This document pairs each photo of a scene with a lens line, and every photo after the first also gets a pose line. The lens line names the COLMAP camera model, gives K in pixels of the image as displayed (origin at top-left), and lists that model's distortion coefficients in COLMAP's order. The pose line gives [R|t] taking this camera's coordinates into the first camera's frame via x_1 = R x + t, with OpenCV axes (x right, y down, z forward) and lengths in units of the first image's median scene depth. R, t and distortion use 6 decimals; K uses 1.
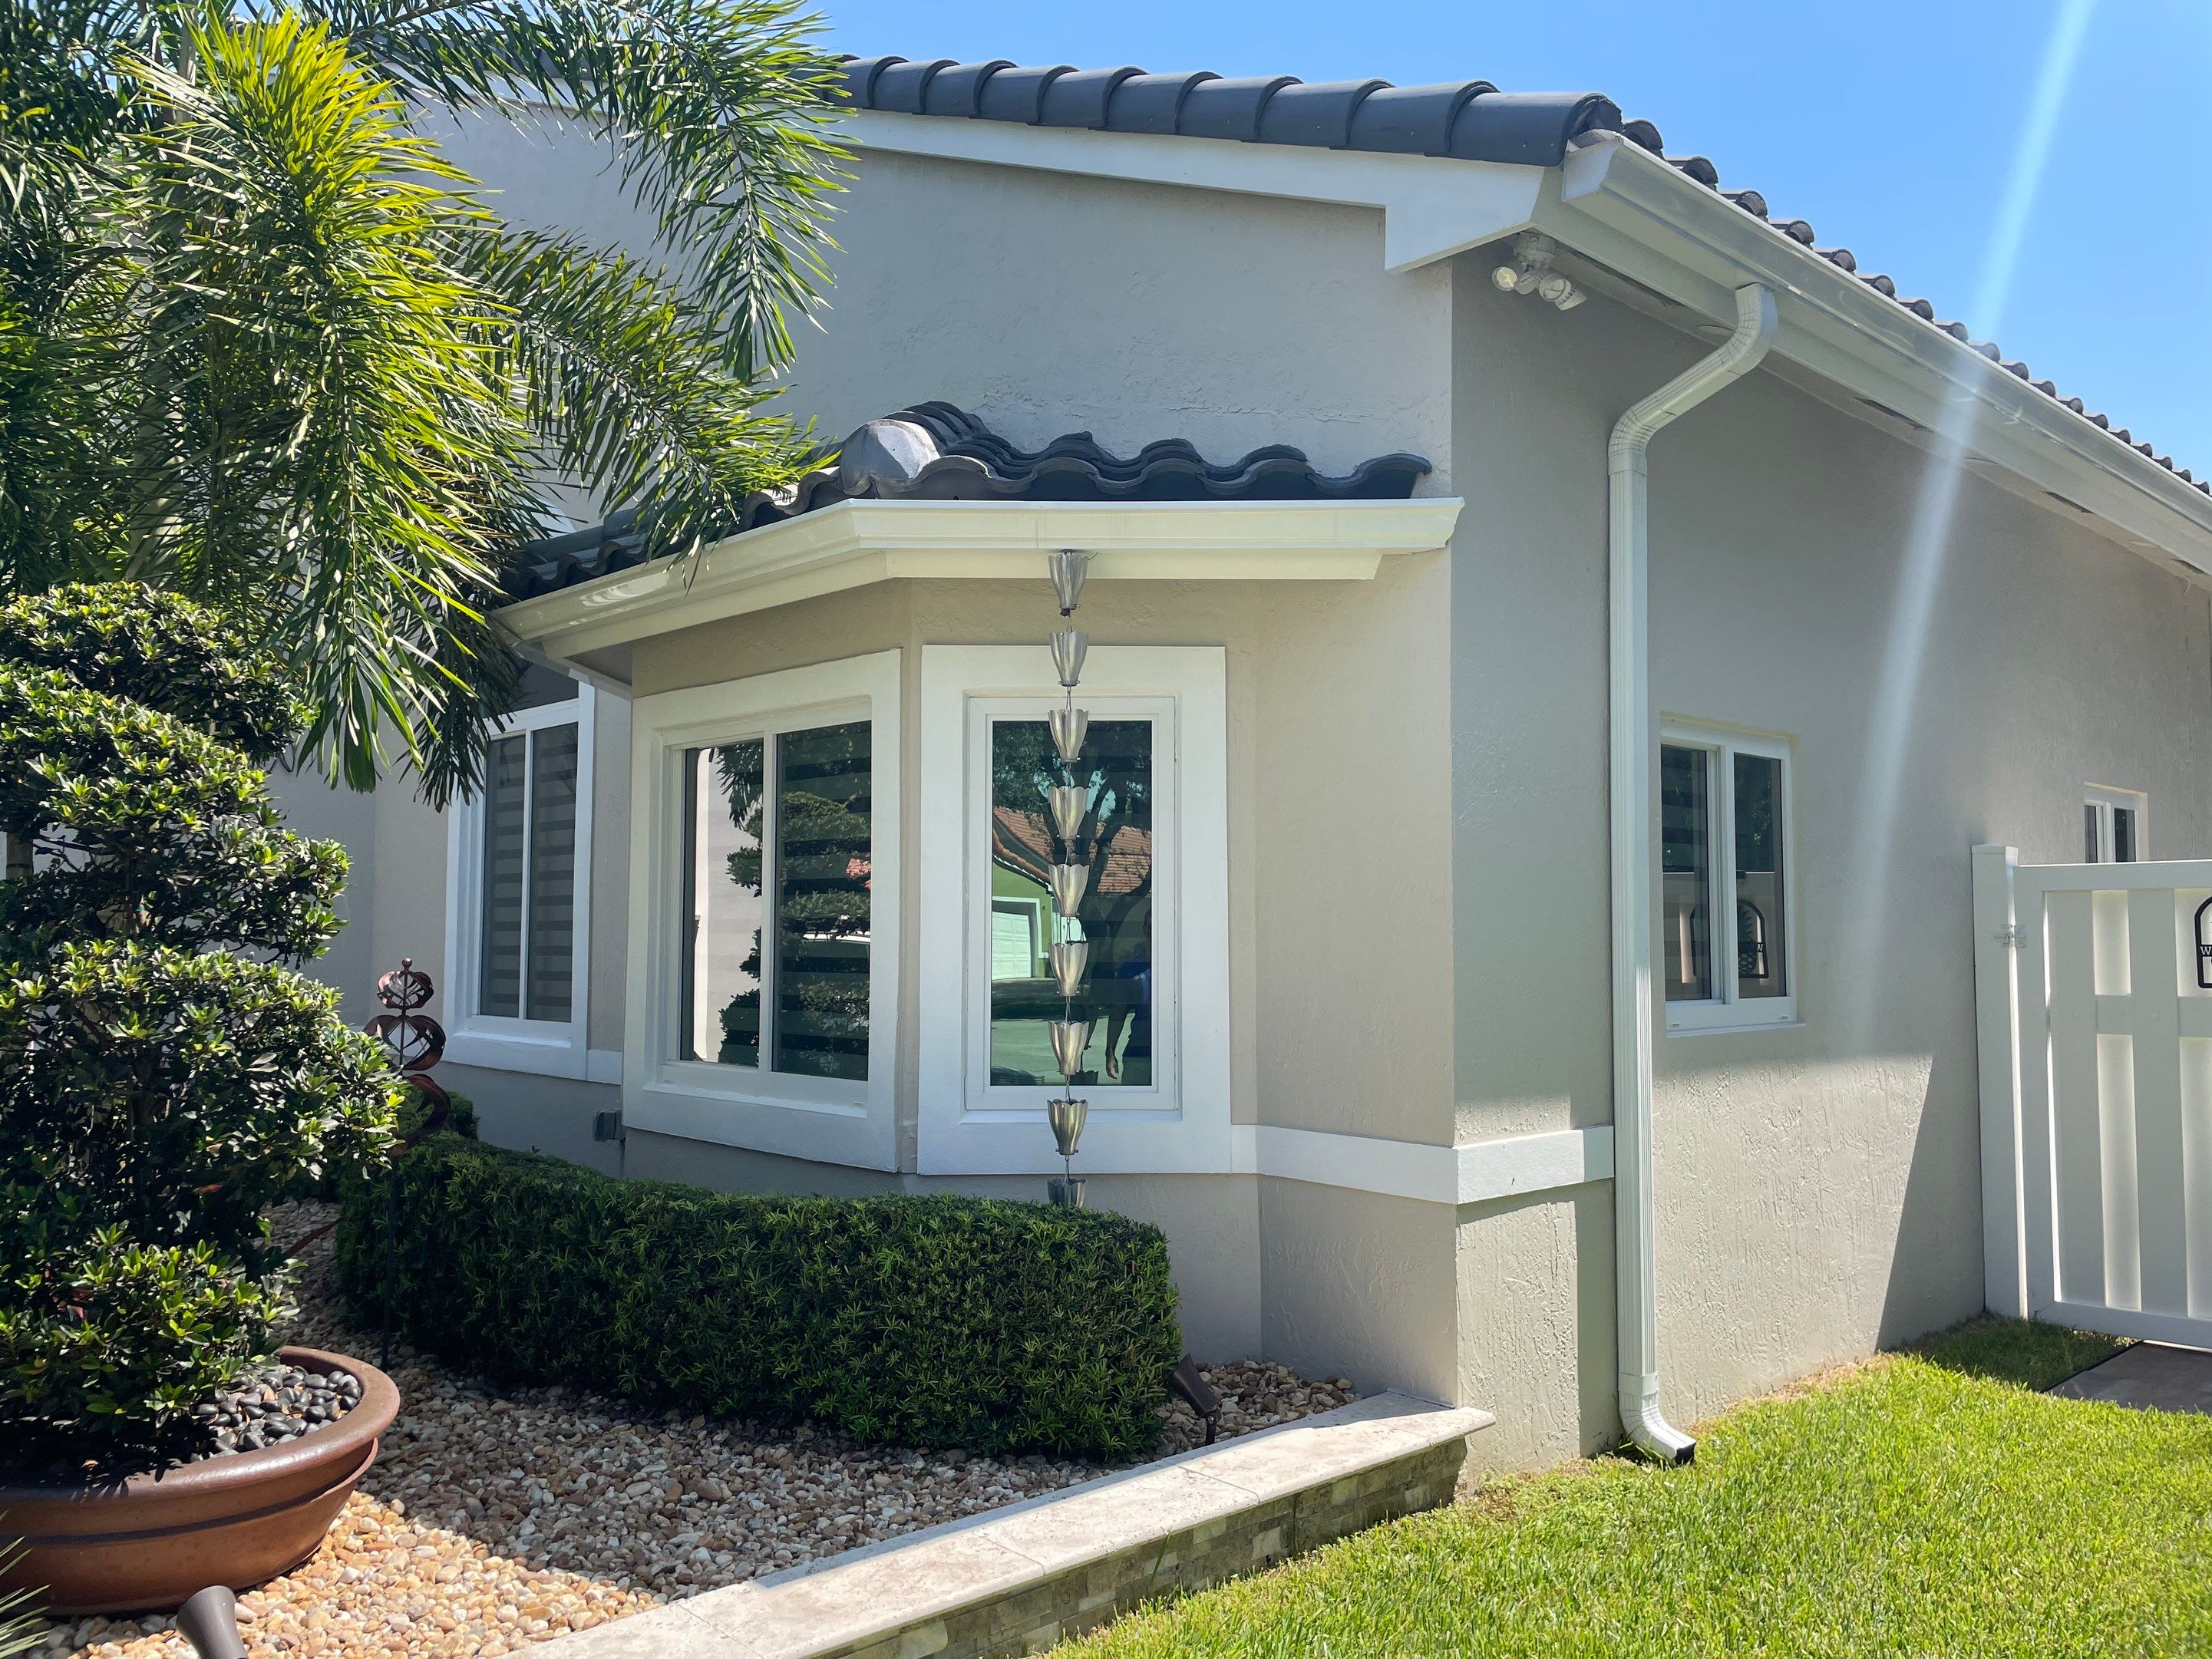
lens RADIAL K [[1684.2, 0, 1110.1], [0, 1684.2, 844.0], [0, 0, 1]] dist [0.060881, -0.058313]
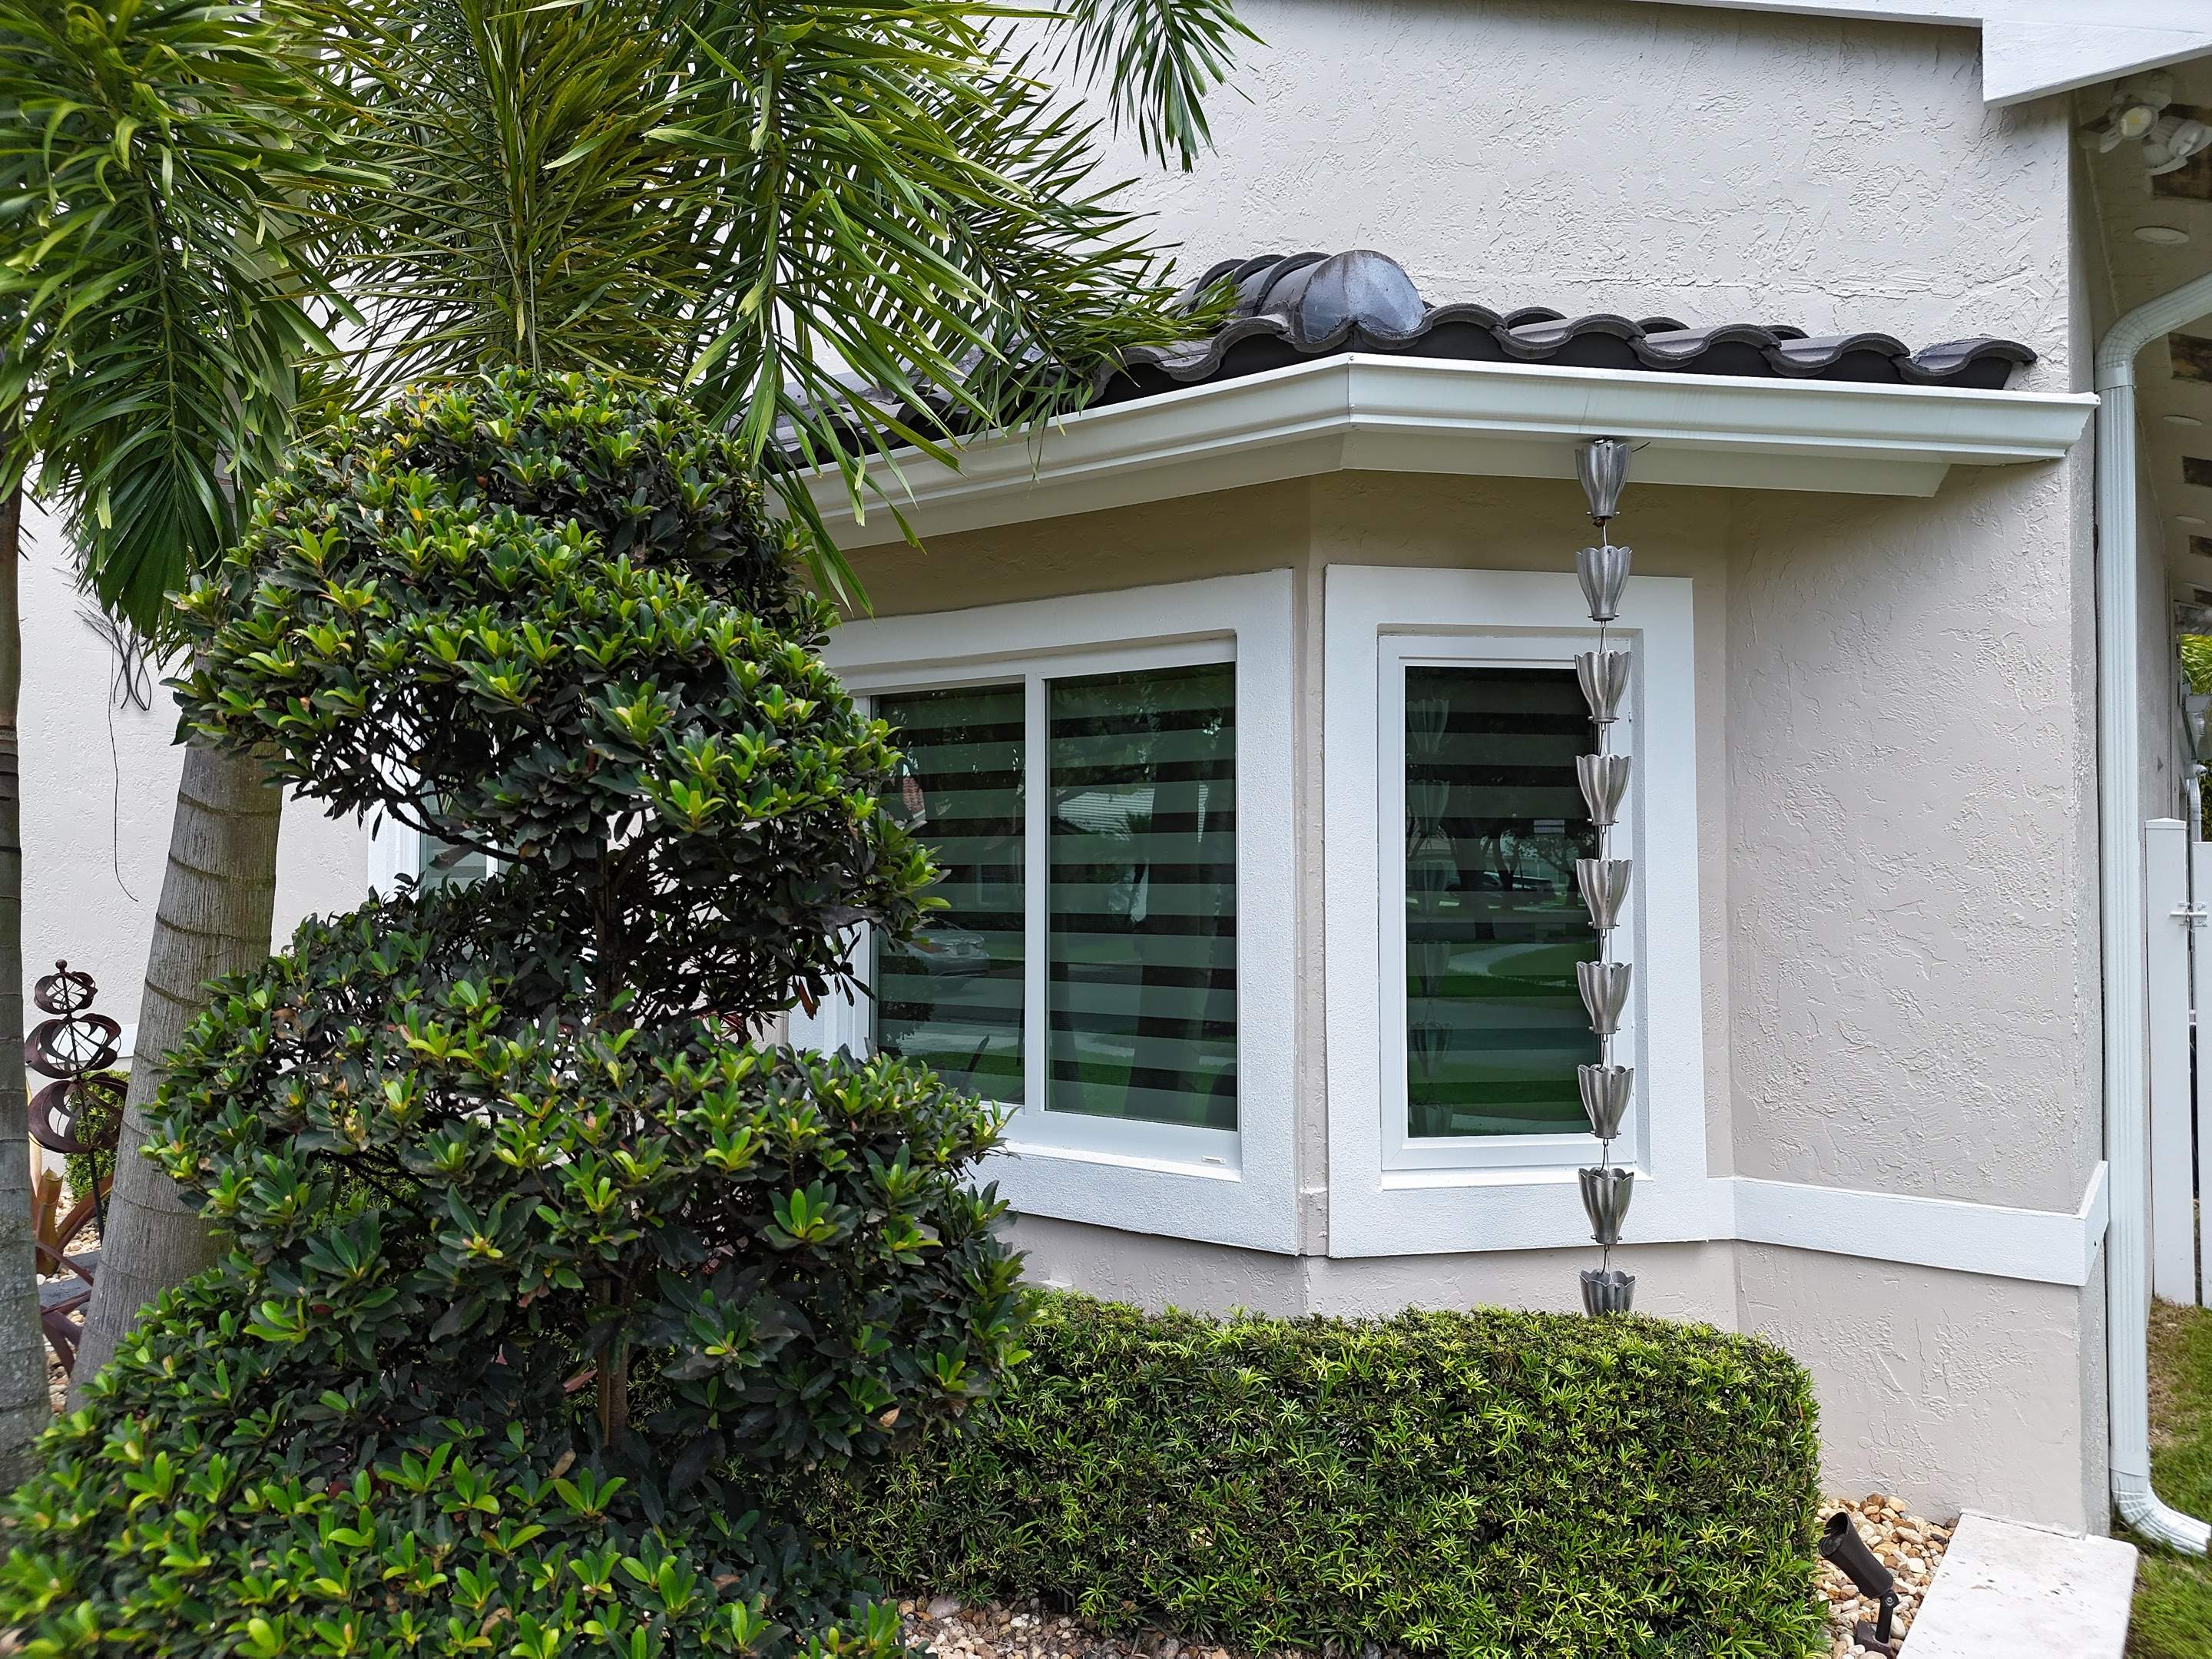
lens RADIAL K [[1568.8, 0, 1109.7], [0, 1568.8, 835.1], [0, 0, 1]] dist [0.035972, -0.003071]
pose [[0.980867, 0.004539, 0.194624, -0.374831], [-0.010563, 0.999496, 0.029924, -0.016759], [-0.194391, -0.031407, 0.980421, 0.343713]]
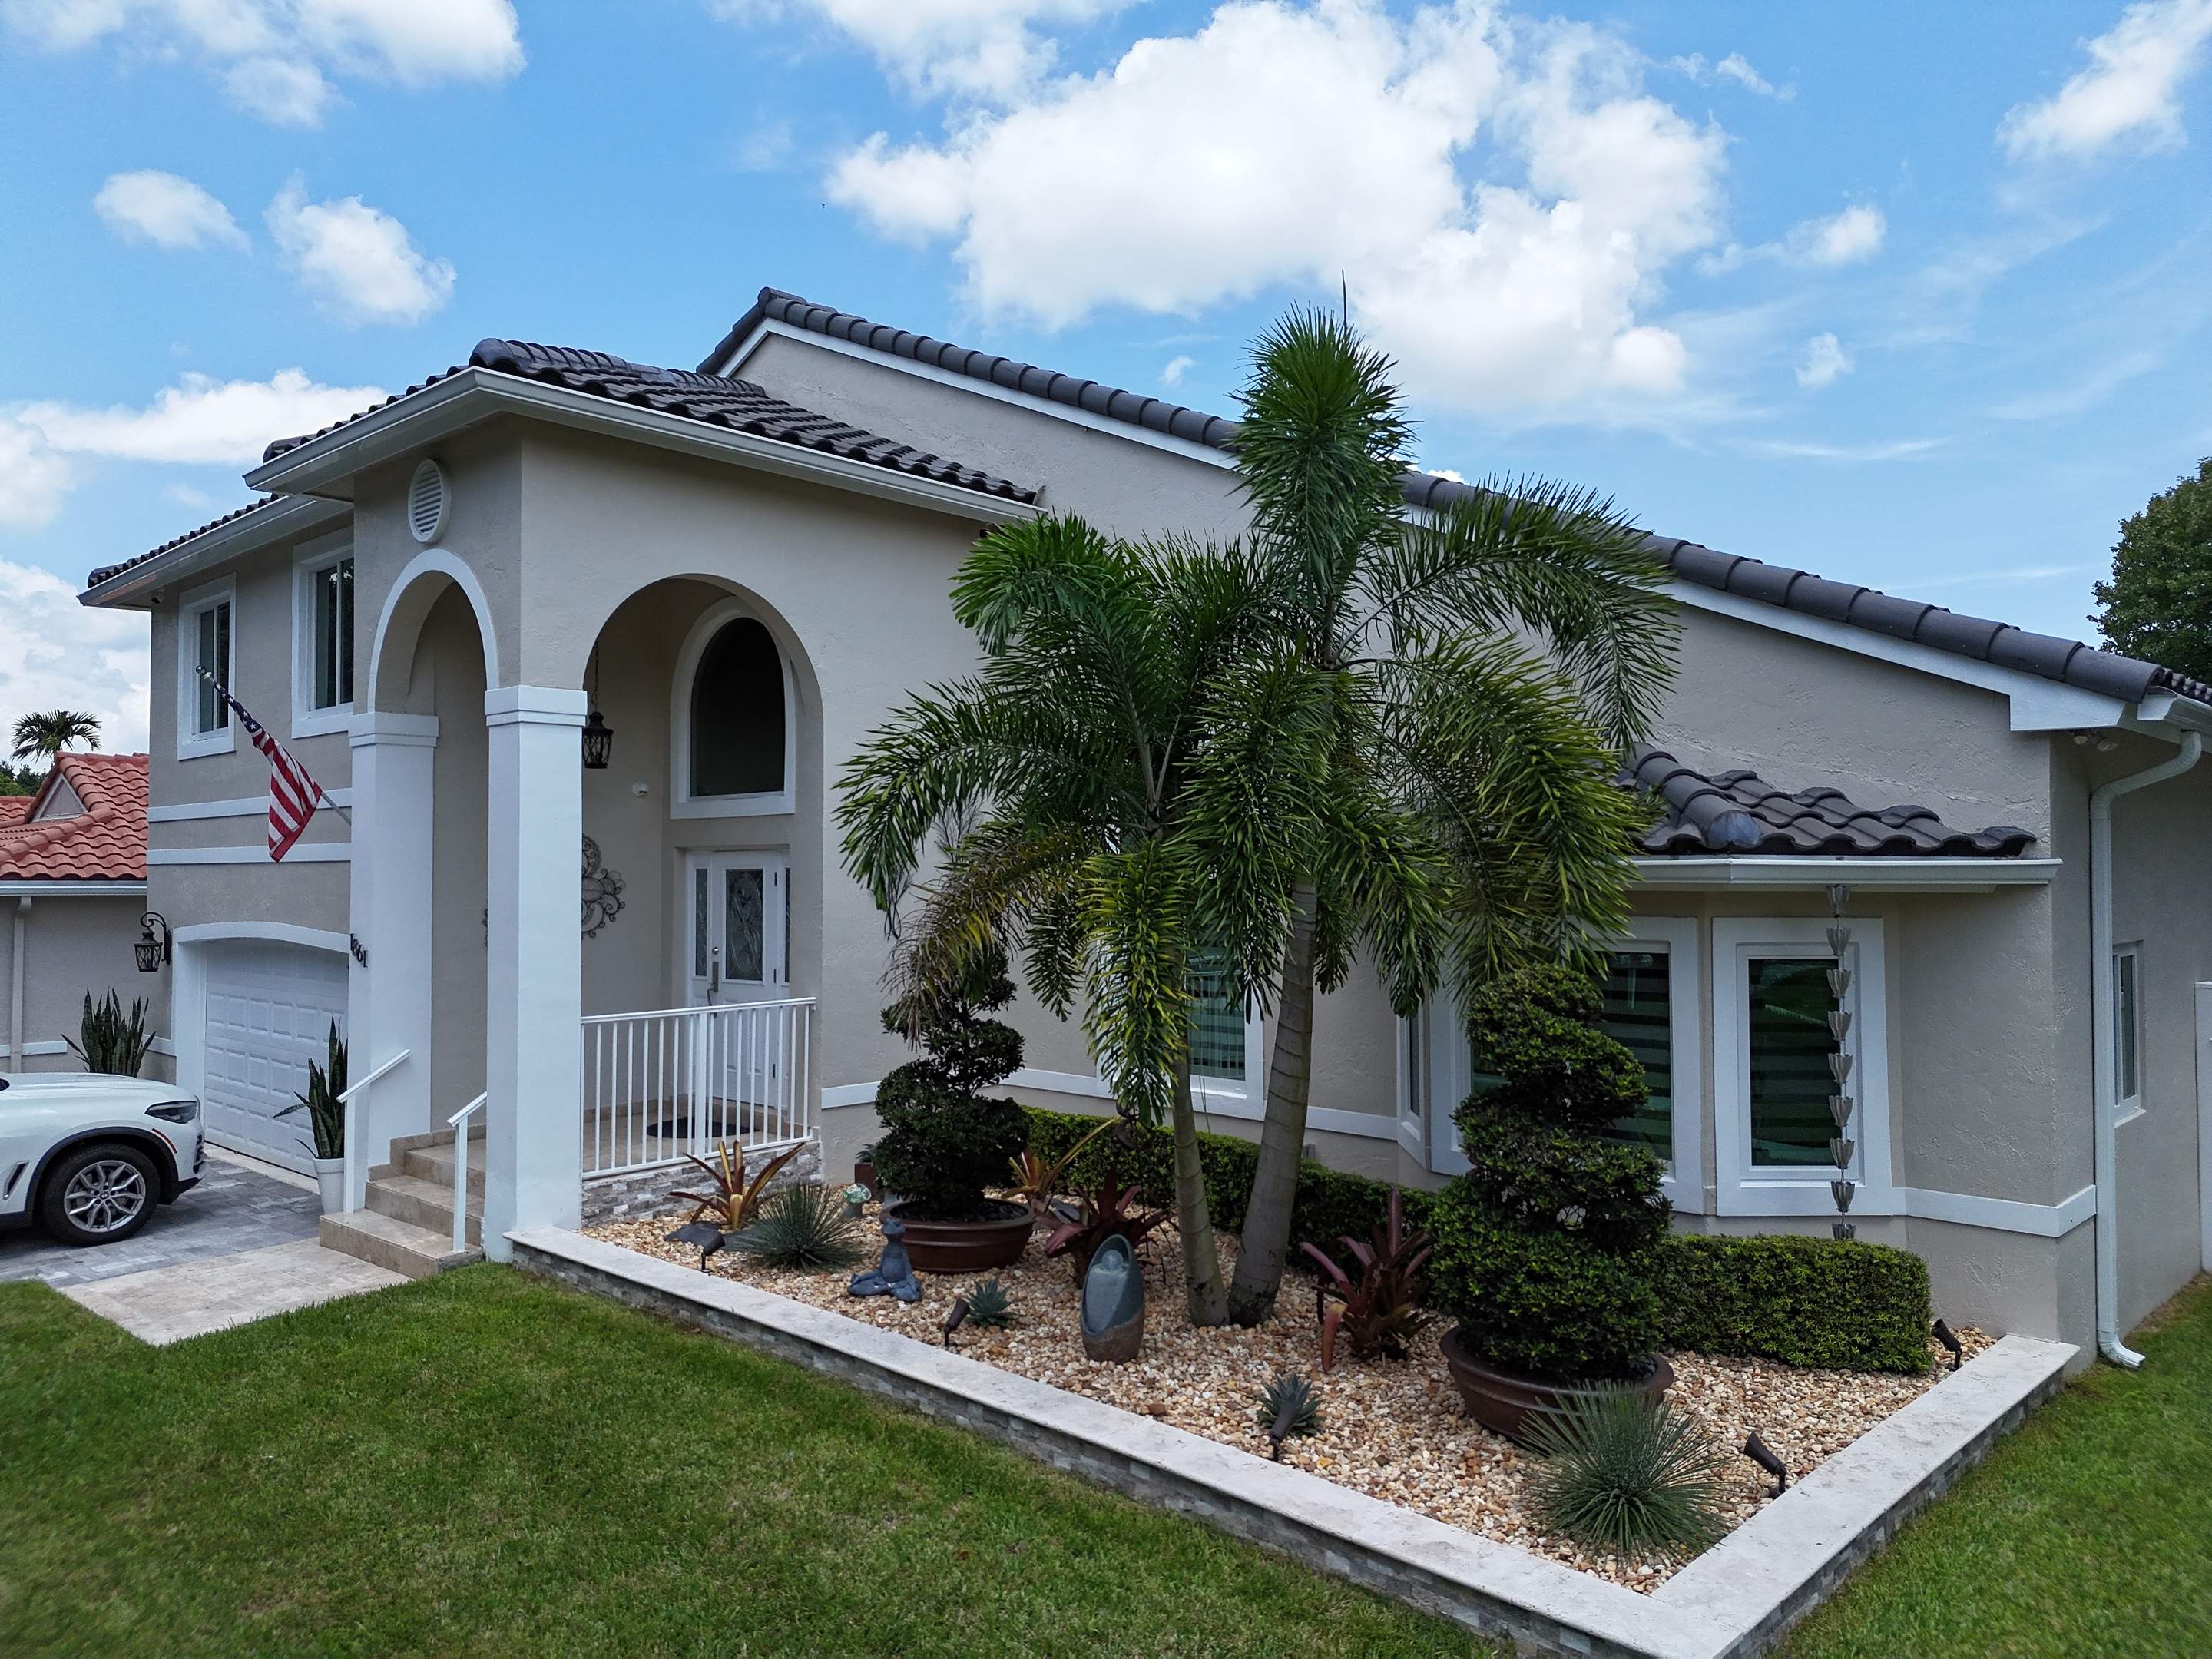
lens RADIAL K [[1568.8, 0, 1103.2], [0, 1568.8, 823.1], [0, 0, 1]] dist [0.035972, -0.003071]
pose [[0.999043, 0.002329, 0.043670, -0.895118], [-0.003305, 0.999746, 0.022286, -0.272835], [-0.043607, -0.022409, 0.998797, -0.682179]]
